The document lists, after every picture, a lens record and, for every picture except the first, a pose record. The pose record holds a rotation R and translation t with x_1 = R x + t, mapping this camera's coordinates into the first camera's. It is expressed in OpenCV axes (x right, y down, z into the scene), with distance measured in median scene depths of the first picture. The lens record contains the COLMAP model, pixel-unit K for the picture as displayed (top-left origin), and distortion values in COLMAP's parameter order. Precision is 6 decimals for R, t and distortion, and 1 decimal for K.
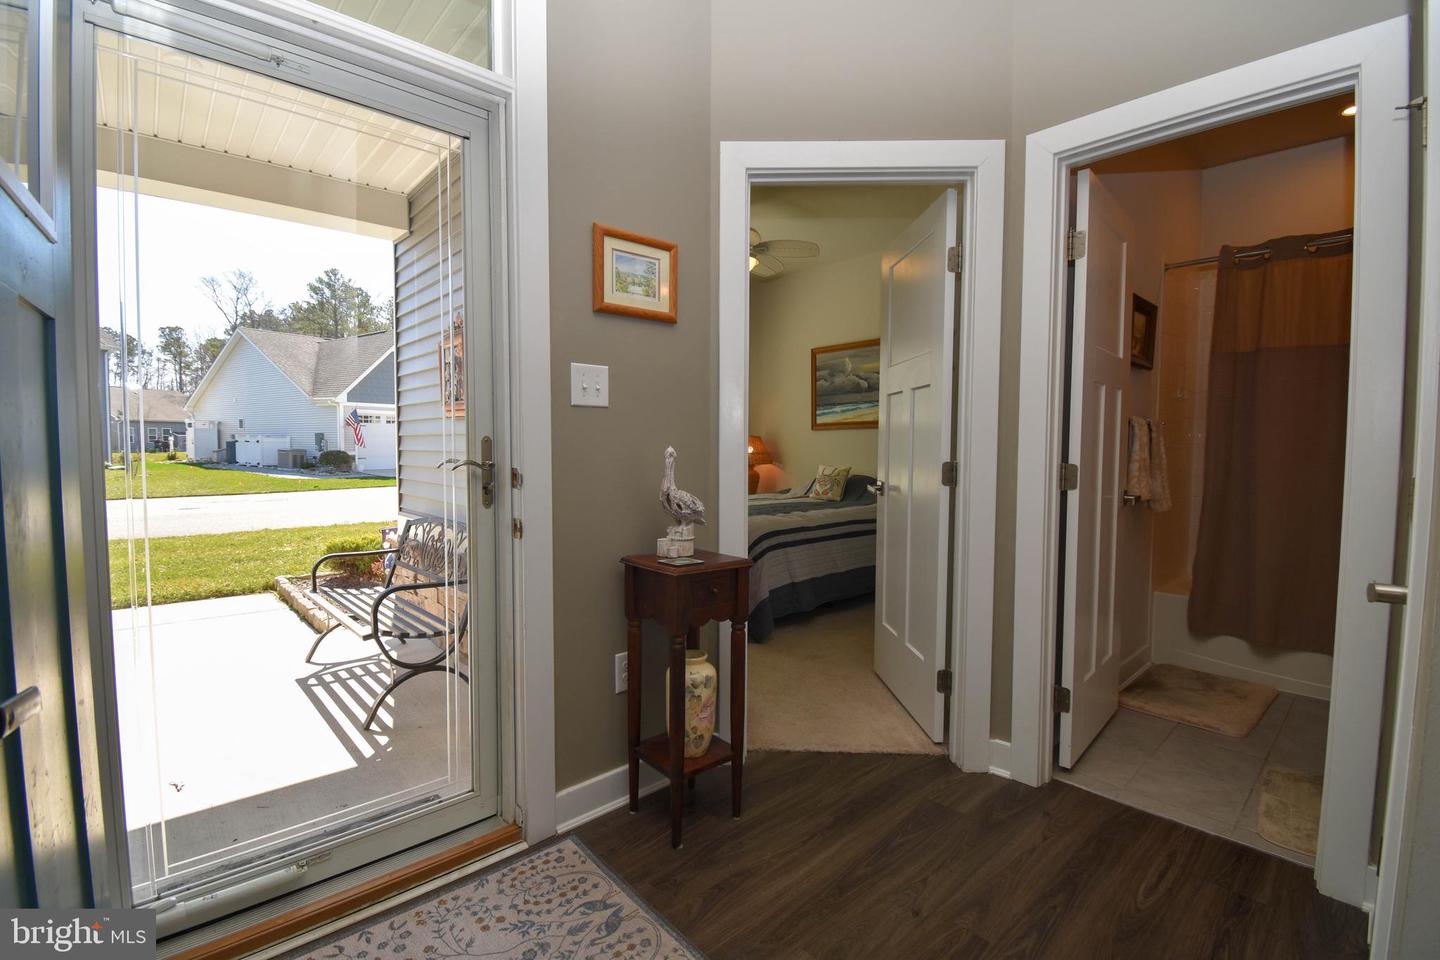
lens RADIAL K [[635.5, 0, 723.2], [0, 635.5, 477.4], [0, 0, 1]] dist [0.018927, -0.025687]
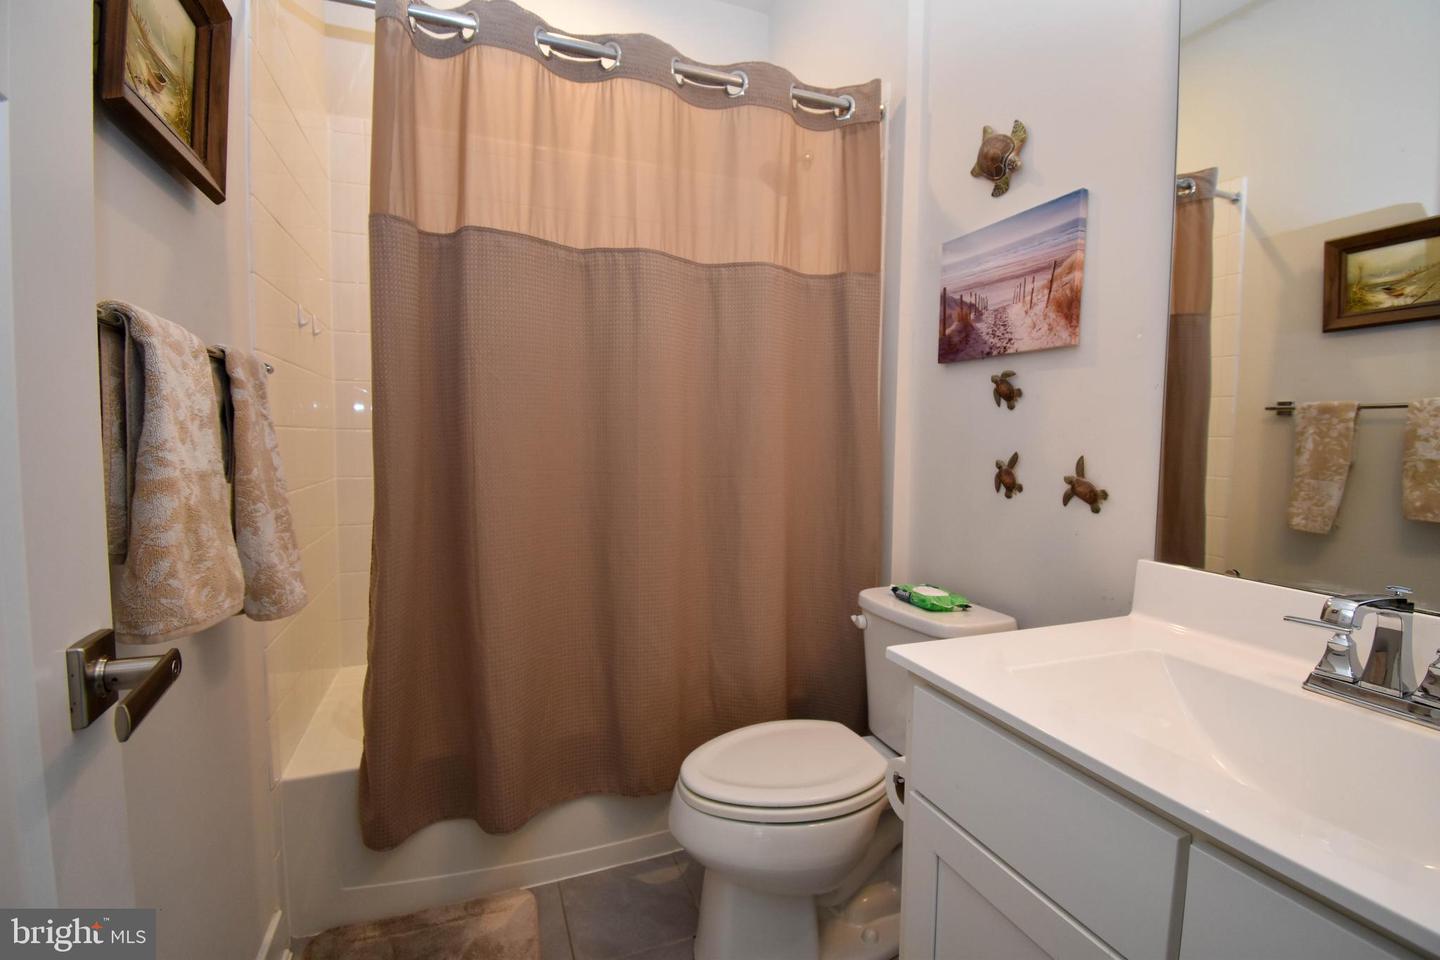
lens RADIAL K [[635.5, 0, 723.2], [0, 635.5, 477.4], [0, 0, 1]] dist [0.018927, -0.025687]
pose [[0.364393, -0.061059, 0.929241, 0.458441], [0.047350, 0.997772, 0.046994, -0.028133], [-0.930041, 0.026875, 0.366473, 0.650287]]
